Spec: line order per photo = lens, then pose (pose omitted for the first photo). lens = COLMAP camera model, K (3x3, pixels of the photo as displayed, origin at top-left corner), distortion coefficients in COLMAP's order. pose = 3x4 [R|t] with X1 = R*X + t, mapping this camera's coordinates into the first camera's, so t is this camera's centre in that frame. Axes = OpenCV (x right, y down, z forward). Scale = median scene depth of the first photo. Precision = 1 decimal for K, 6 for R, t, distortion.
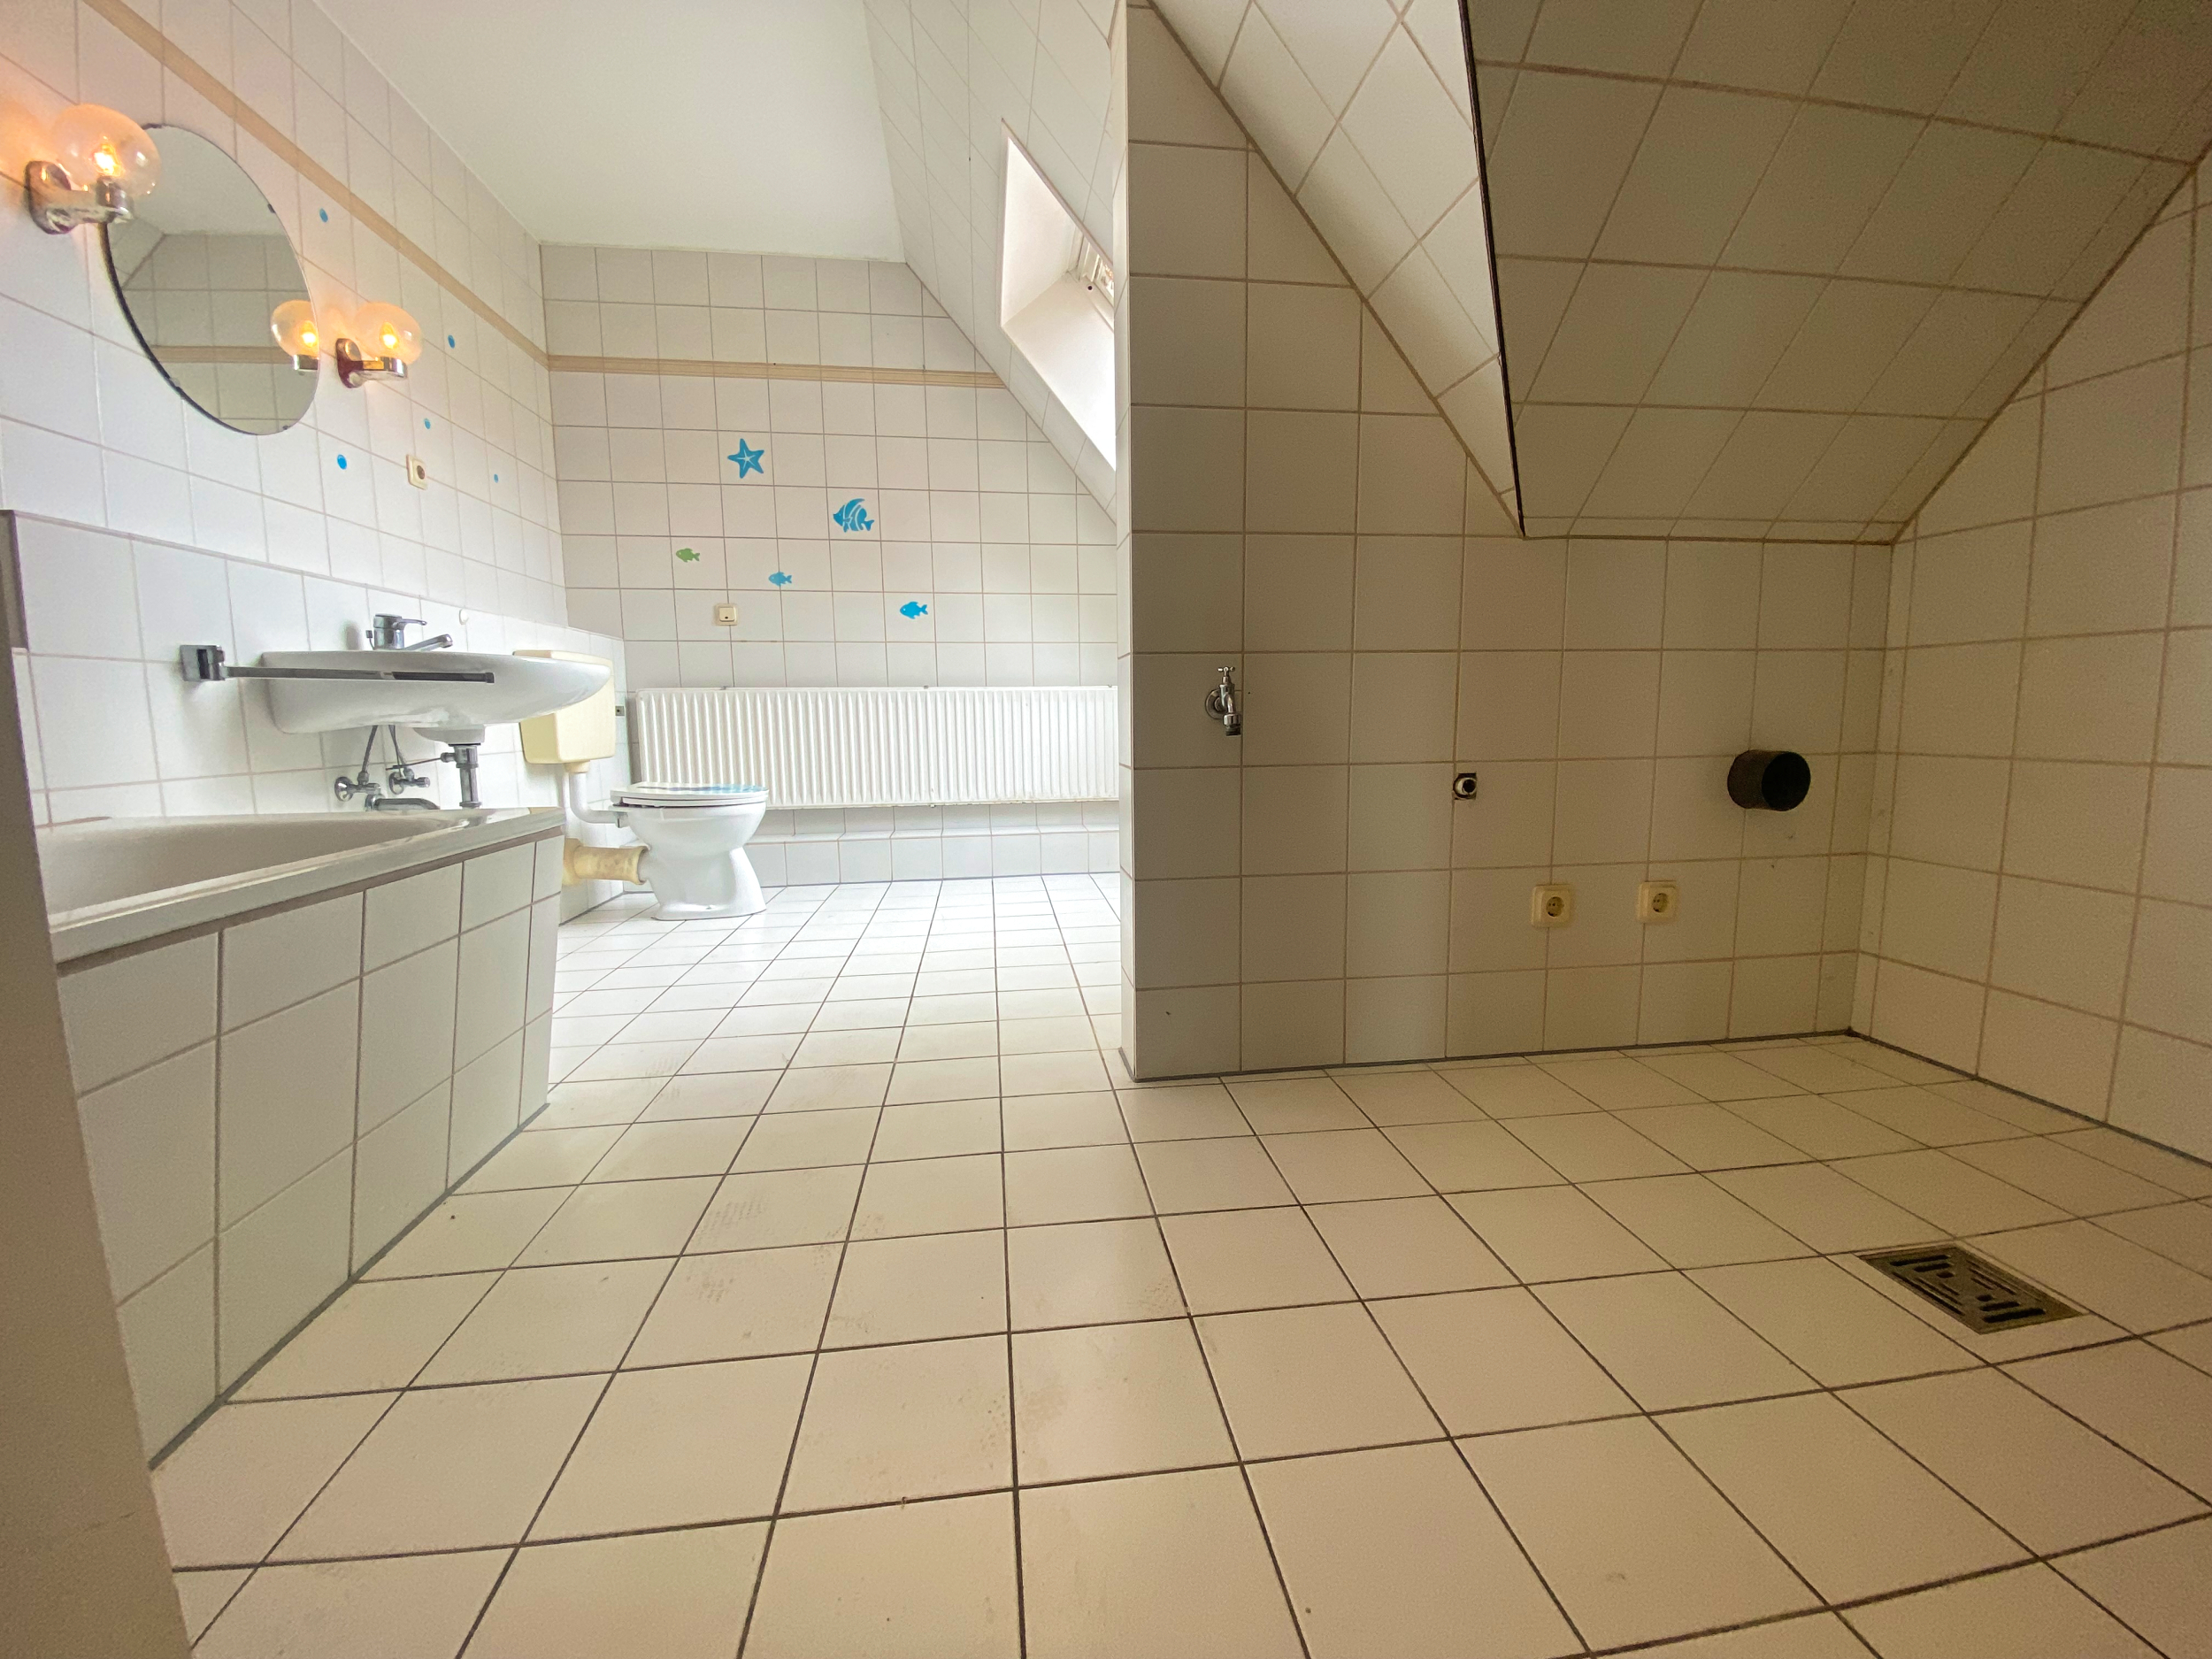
lens RADIAL K [[911.2, 0, 1112.3], [0, 911.2, 837.6], [0, 0, 1]] dist [0.007477, -0.007033]
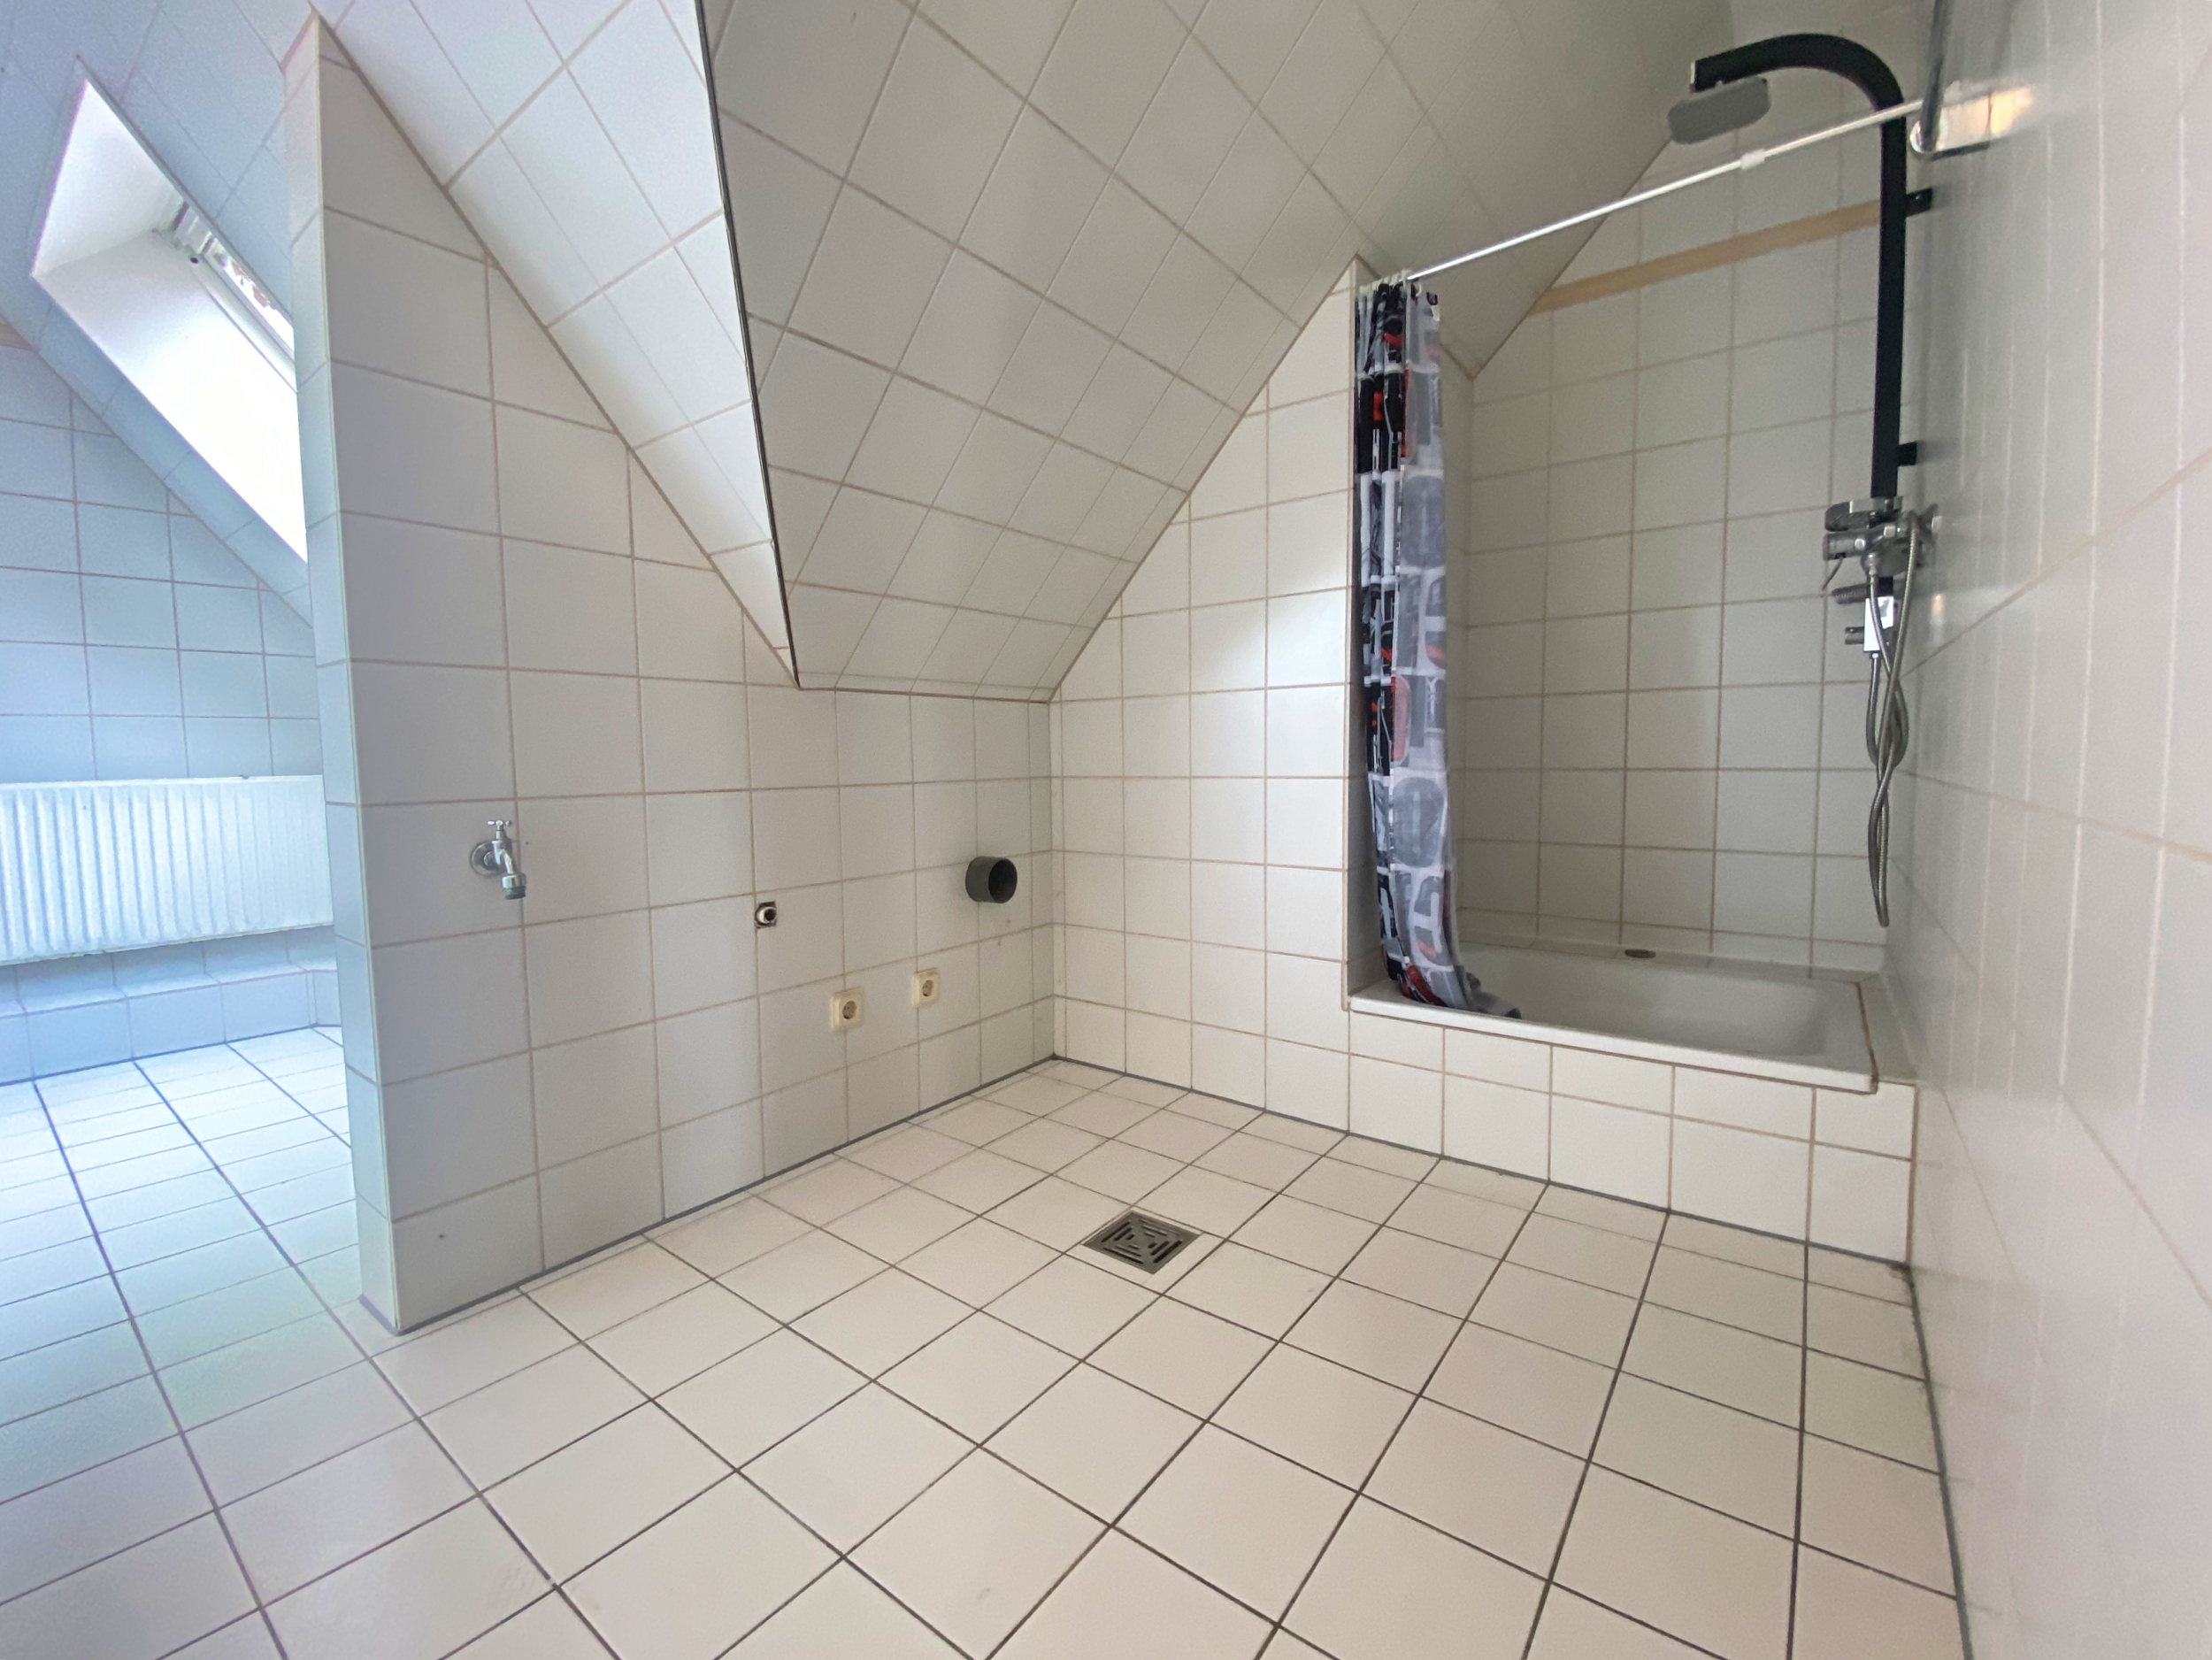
lens RADIAL K [[911.3, 0, 1122.9], [0, 911.3, 827.9], [0, 0, 1]] dist [0.007477, -0.007033]
pose [[0.705776, -0.037298, 0.707452, -0.068484], [0.093317, 0.994806, -0.040648, -0.076384], [-0.702262, 0.094706, 0.705591, -0.054903]]
